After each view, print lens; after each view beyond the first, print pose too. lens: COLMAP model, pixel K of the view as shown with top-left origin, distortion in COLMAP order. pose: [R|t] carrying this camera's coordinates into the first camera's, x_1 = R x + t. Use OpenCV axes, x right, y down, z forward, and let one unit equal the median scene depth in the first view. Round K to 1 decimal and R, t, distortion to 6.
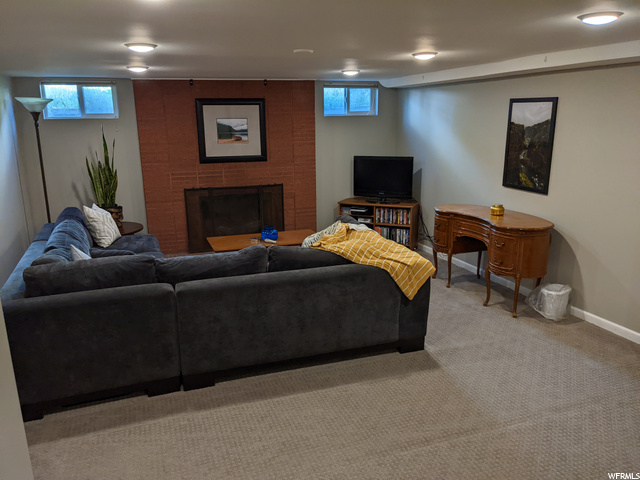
lens RADIAL K [[500.2, 0, 320.6], [0, 500.2, 243.0], [0, 0, 1]] dist [0.062110, -0.103610]
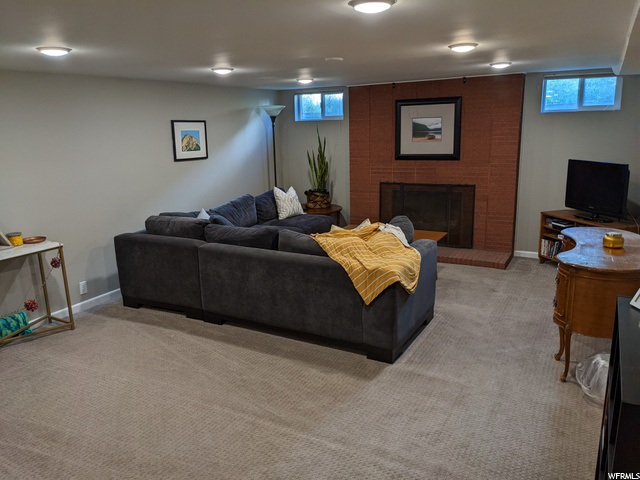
lens RADIAL K [[500.2, 0, 301.9], [0, 500.2, 239.1], [0, 0, 1]] dist [0.062110, -0.103610]
pose [[0.659041, 0.163924, -0.734026, 0.451944], [-0.162444, 0.983947, 0.073887, -0.037074], [0.734355, 0.070543, 0.675090, 0.132512]]
